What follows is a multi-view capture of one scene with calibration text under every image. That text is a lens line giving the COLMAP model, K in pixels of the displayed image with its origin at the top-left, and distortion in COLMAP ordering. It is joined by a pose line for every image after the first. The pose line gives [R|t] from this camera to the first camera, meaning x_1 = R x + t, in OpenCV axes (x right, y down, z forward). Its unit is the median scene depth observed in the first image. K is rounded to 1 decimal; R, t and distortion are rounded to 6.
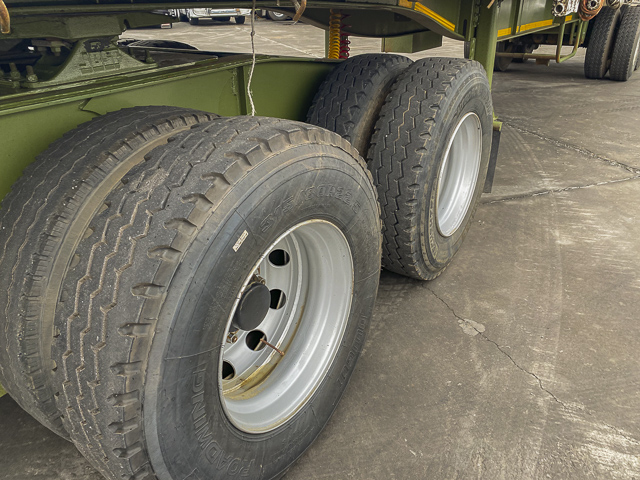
lens RADIAL K [[491.8, 0, 326.2], [0, 491.8, 235.3], [0, 0, 1]] dist [0.014312, -0.020482]
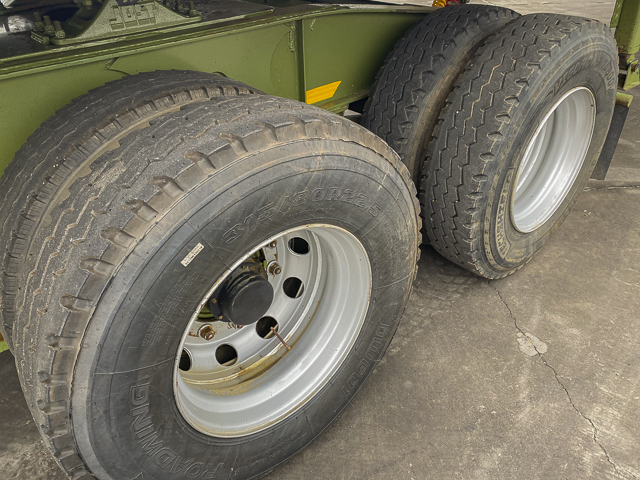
lens RADIAL K [[491.8, 0, 322.9], [0, 491.8, 232.8], [0, 0, 1]] dist [0.014312, -0.020482]
pose [[0.961652, 0.143702, -0.233612, 0.163867], [-0.113485, 0.983899, 0.138070, -0.115045], [0.249691, -0.106264, 0.962477, 0.141407]]
